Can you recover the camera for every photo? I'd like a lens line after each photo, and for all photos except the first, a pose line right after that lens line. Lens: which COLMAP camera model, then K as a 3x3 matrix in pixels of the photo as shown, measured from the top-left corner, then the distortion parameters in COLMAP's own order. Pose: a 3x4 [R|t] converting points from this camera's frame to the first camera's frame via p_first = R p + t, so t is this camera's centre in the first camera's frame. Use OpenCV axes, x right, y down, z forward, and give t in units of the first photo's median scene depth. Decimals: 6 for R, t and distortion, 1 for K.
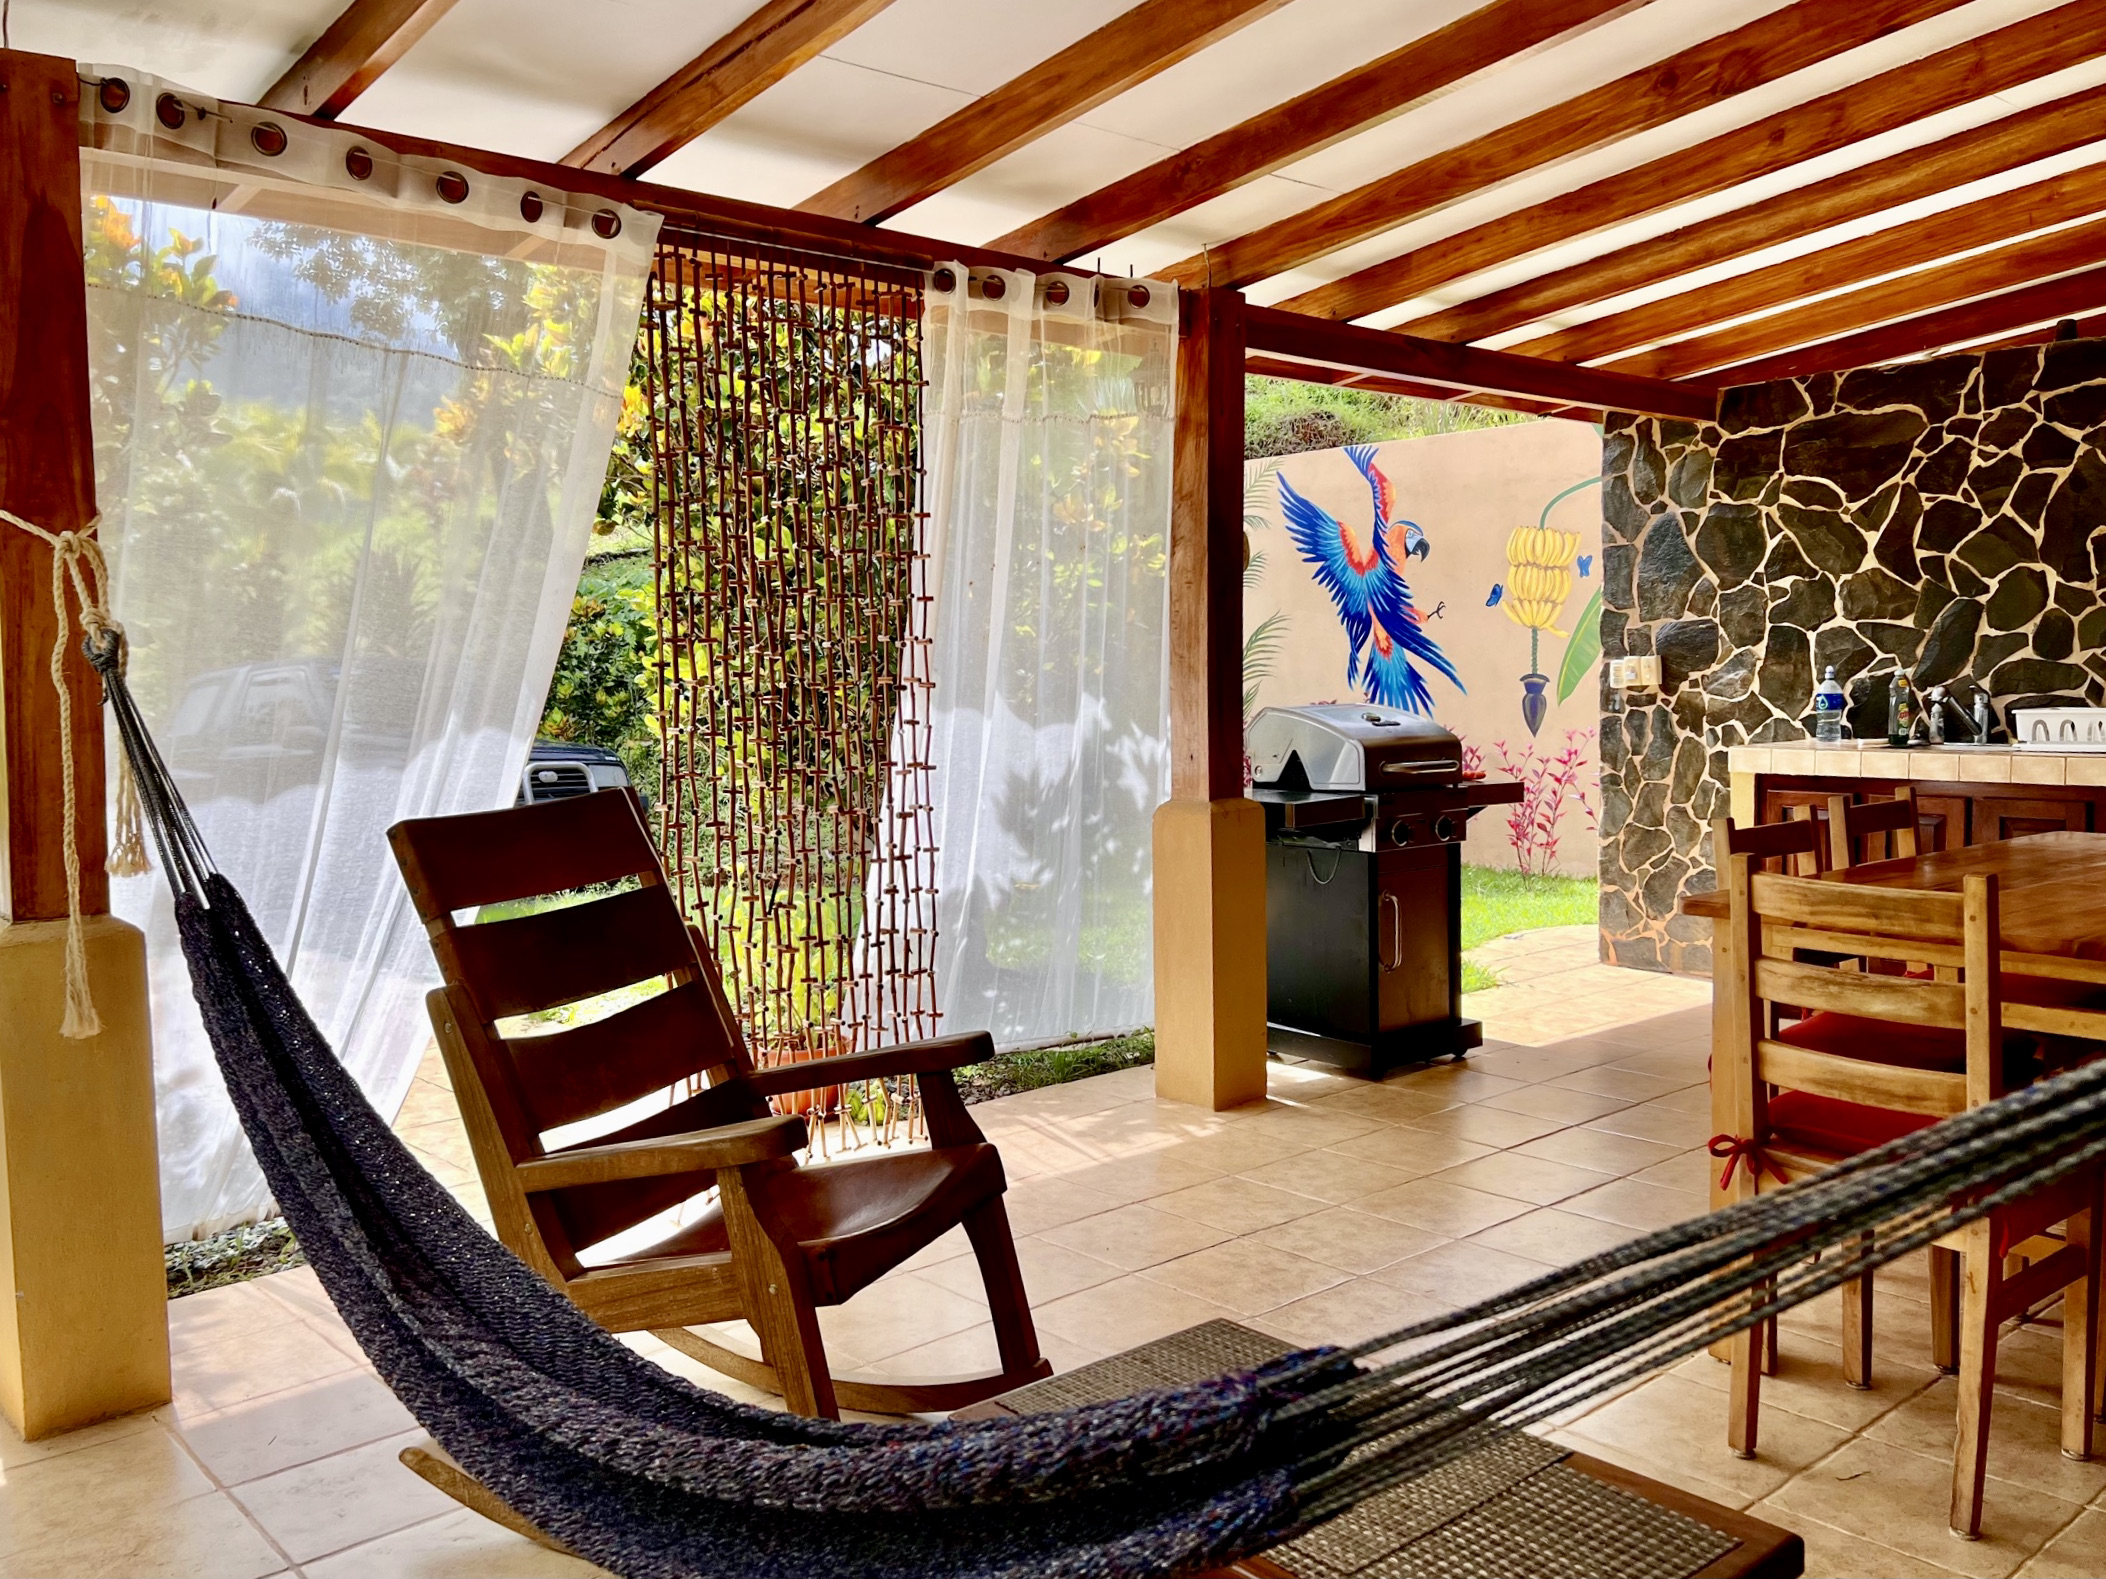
lens RADIAL K [[1497.6, 0, 1054.9], [0, 1497.6, 790.1], [0, 0, 1]] dist [0.014204, -0.014989]
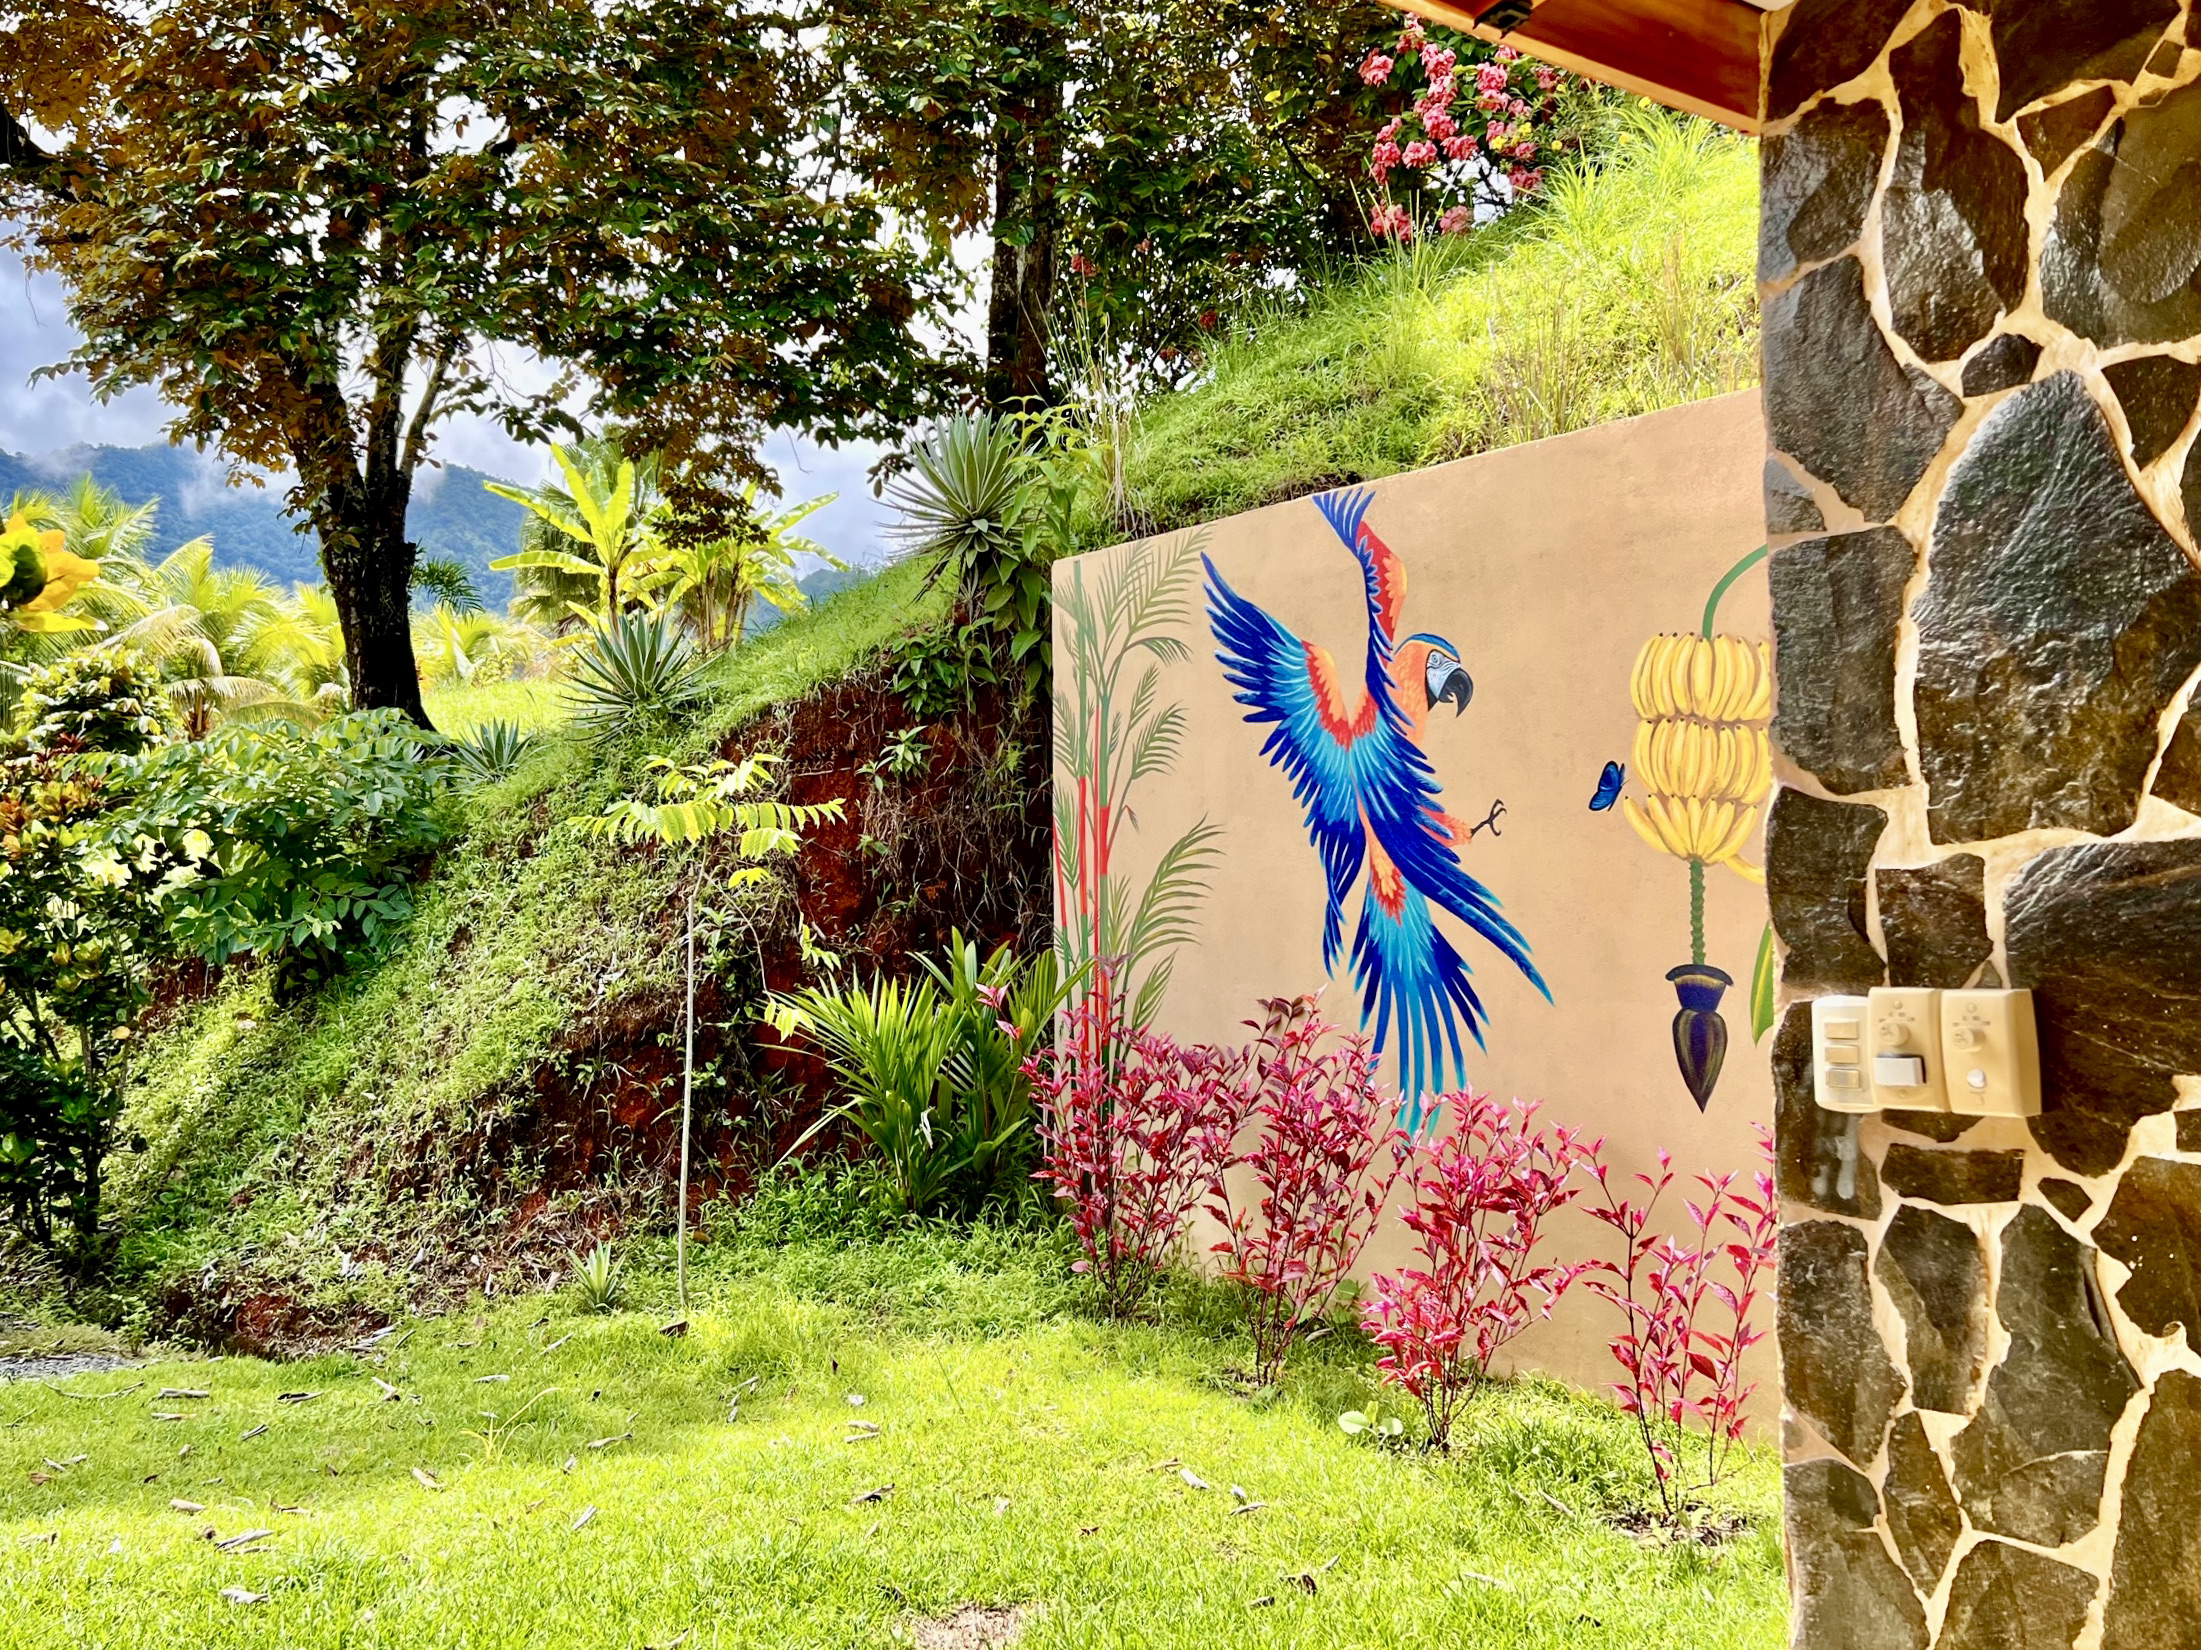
lens RADIAL K [[1565.1, 0, 1096.5], [0, 1565.1, 823.5], [0, 0, 1]] dist [0.014204, -0.014989]
pose [[0.990741, 0.016983, -0.134702, 0.285447], [-0.033524, 0.992026, -0.121497, -0.078719], [0.131564, 0.124888, 0.983409, 0.720914]]
